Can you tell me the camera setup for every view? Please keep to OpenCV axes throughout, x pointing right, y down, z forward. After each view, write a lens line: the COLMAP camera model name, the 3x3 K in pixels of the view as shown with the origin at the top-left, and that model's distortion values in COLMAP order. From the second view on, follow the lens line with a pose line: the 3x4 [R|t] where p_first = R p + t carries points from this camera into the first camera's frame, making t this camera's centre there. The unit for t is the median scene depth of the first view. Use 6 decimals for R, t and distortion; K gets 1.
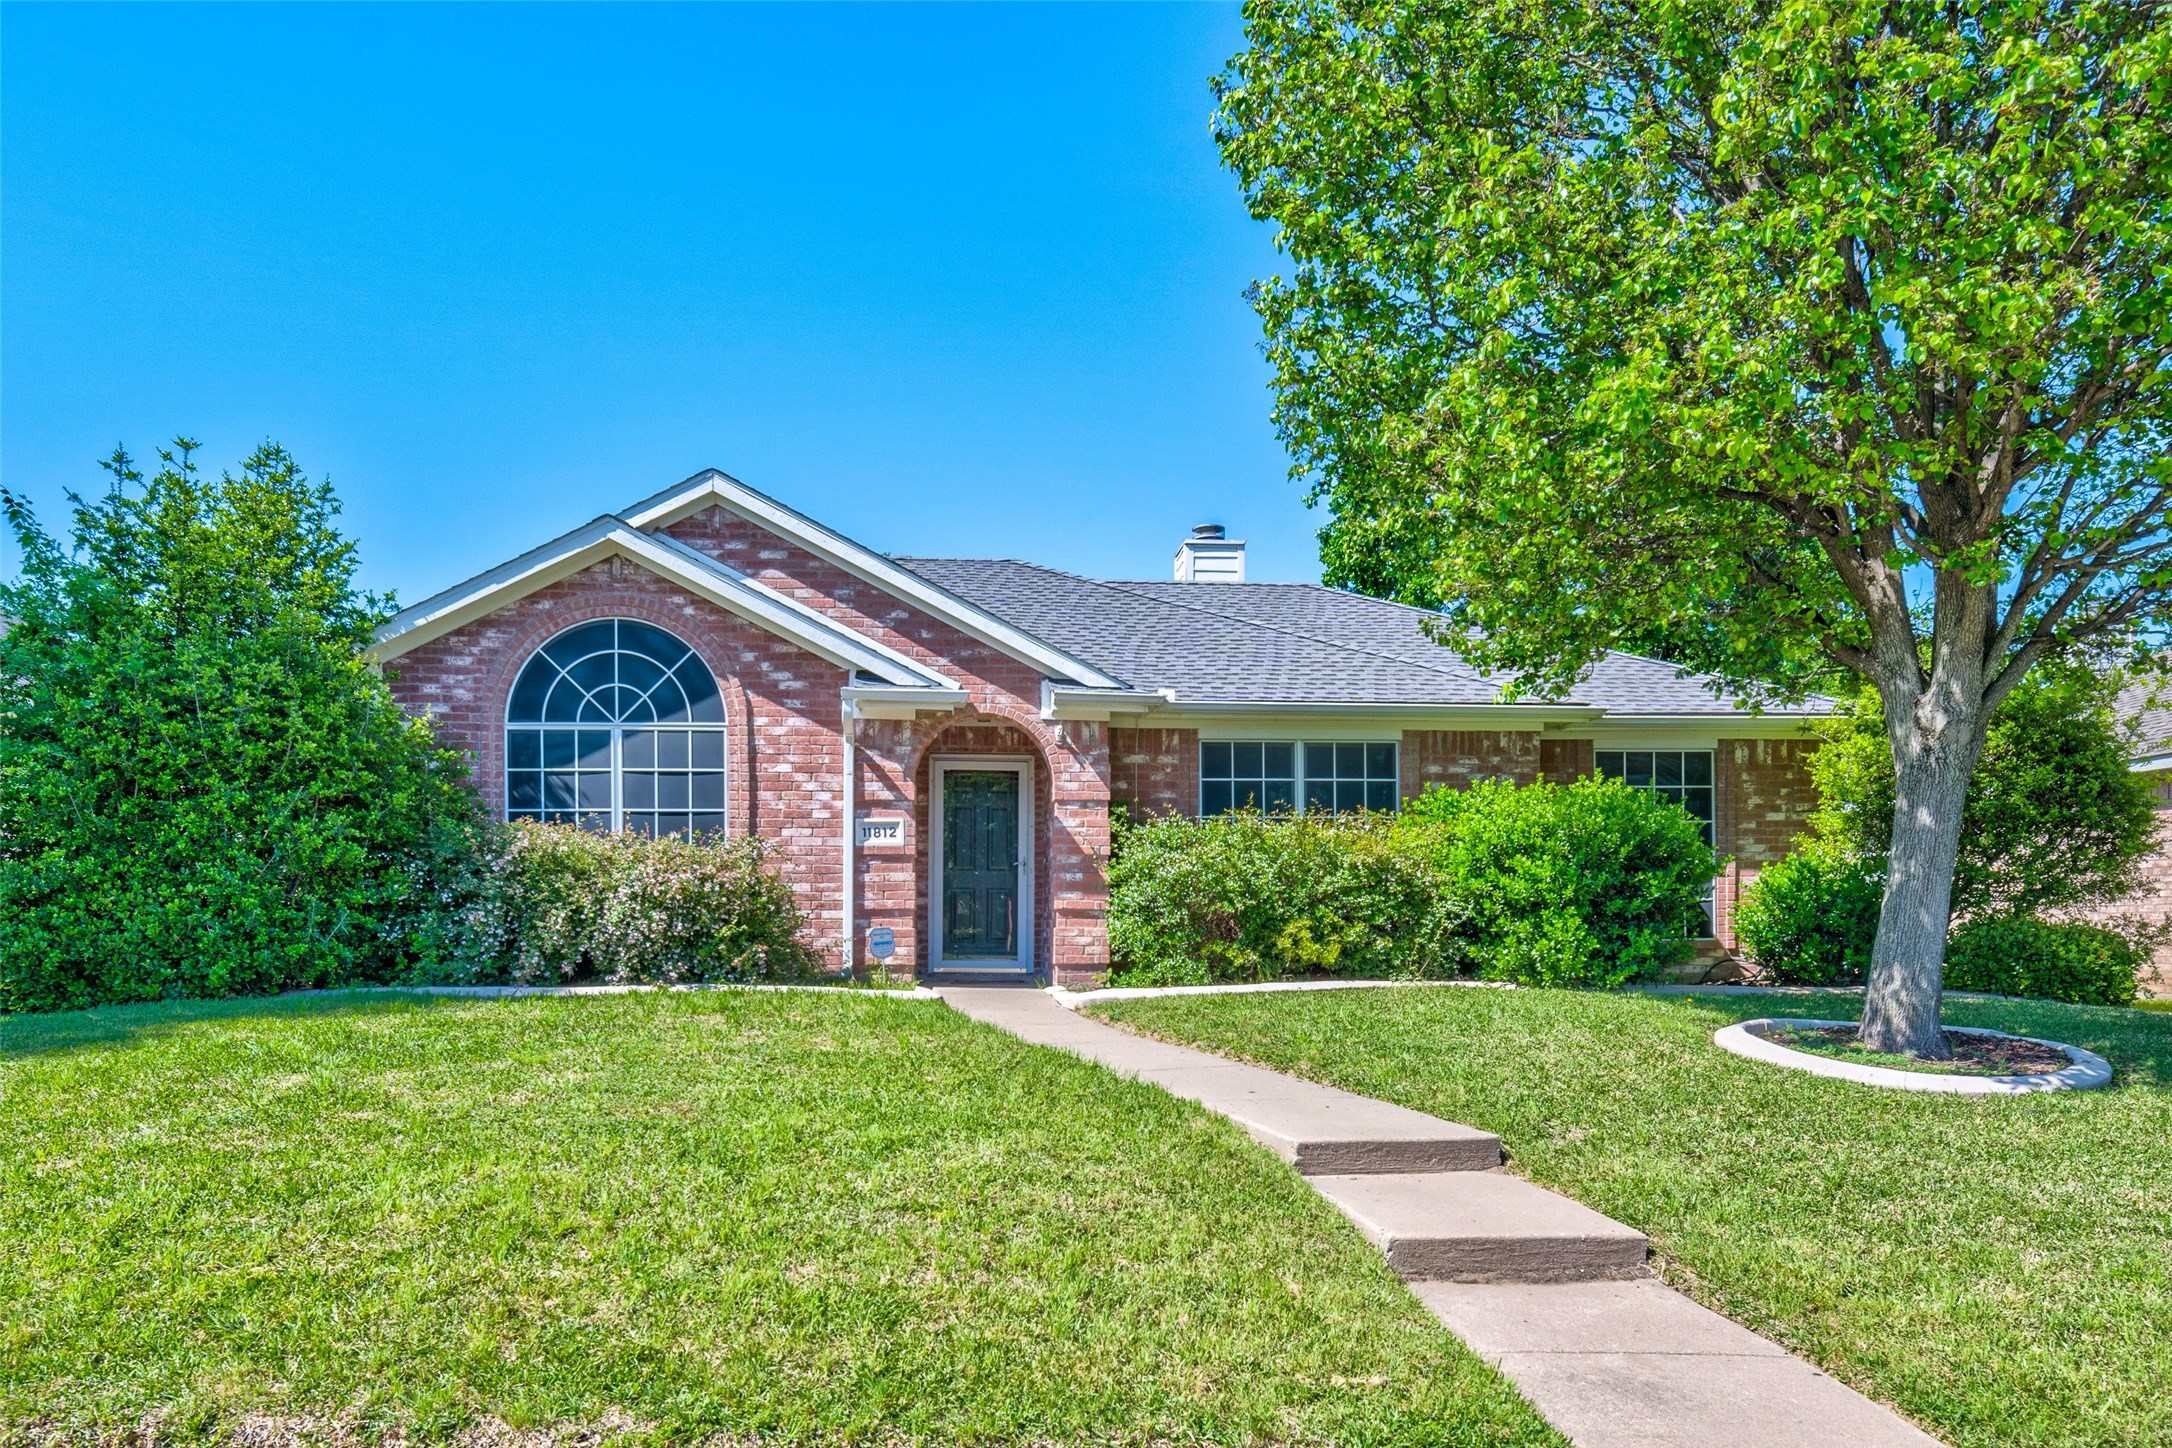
lens RADIAL K [[1107.9, 0, 1087.0], [0, 1107.9, 821.8], [0, 0, 1]] dist [-0.000746, -0.000093]
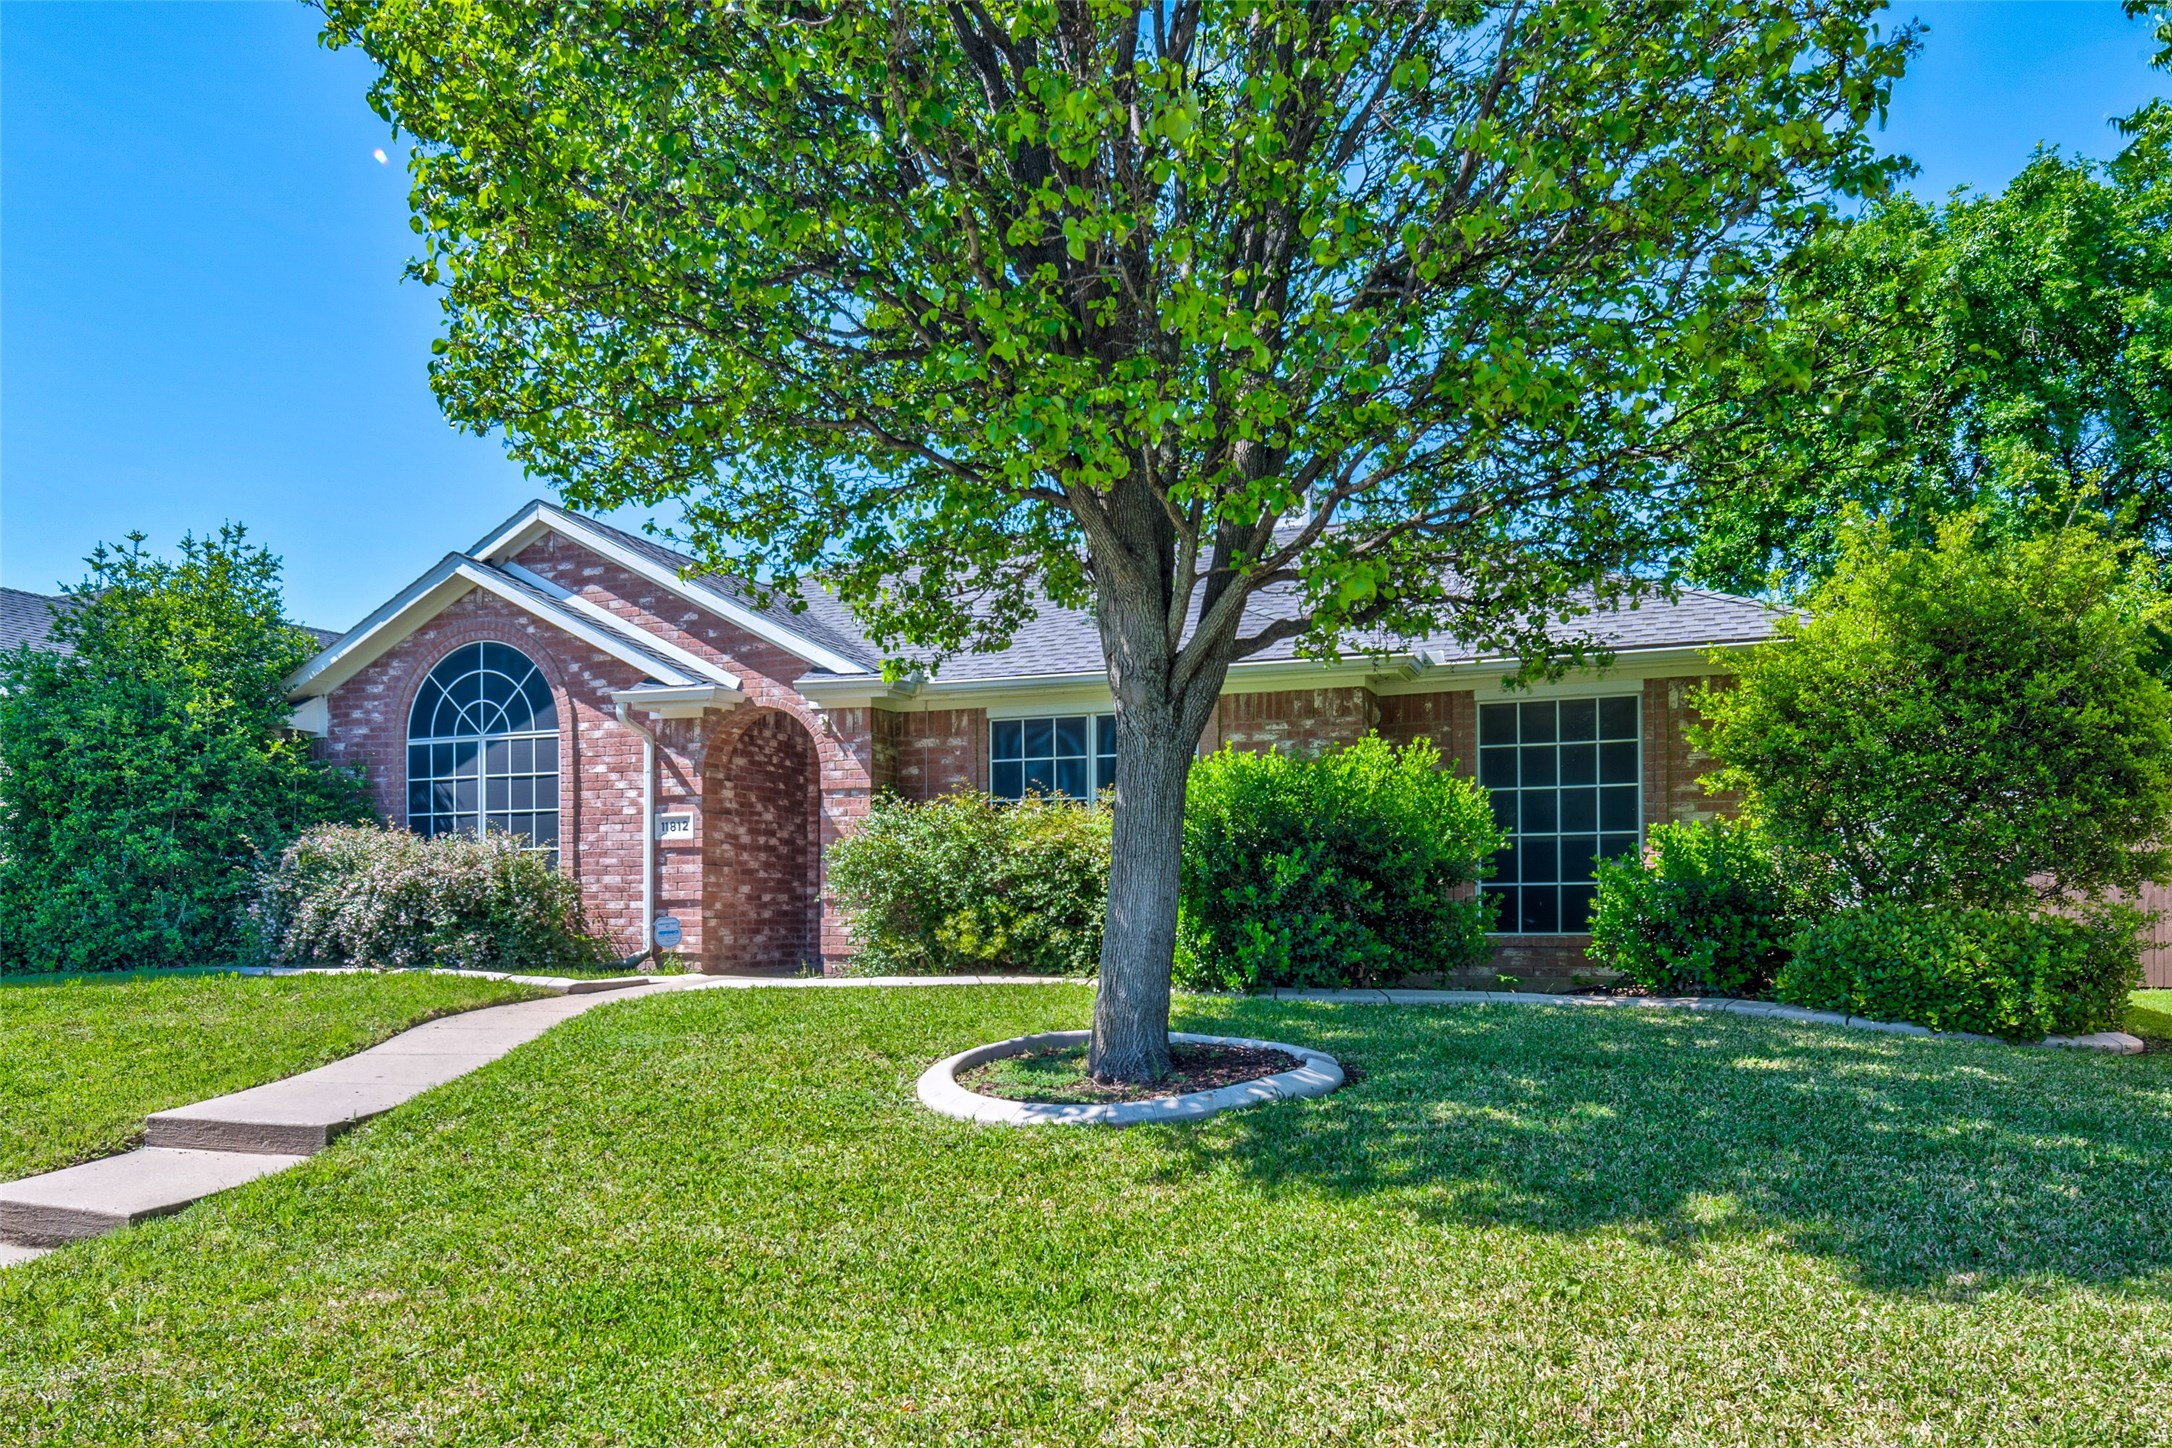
lens RADIAL K [[1189.2, 0, 1084.0], [0, 1189.2, 797.6], [0, 0, 1]] dist [-0.000962, 0.000779]
pose [[0.936777, -0.032928, -0.348374, 0.566938], [0.031893, 0.999453, -0.008709, 0.004375], [0.348470, -0.002952, 0.937315, 0.081973]]
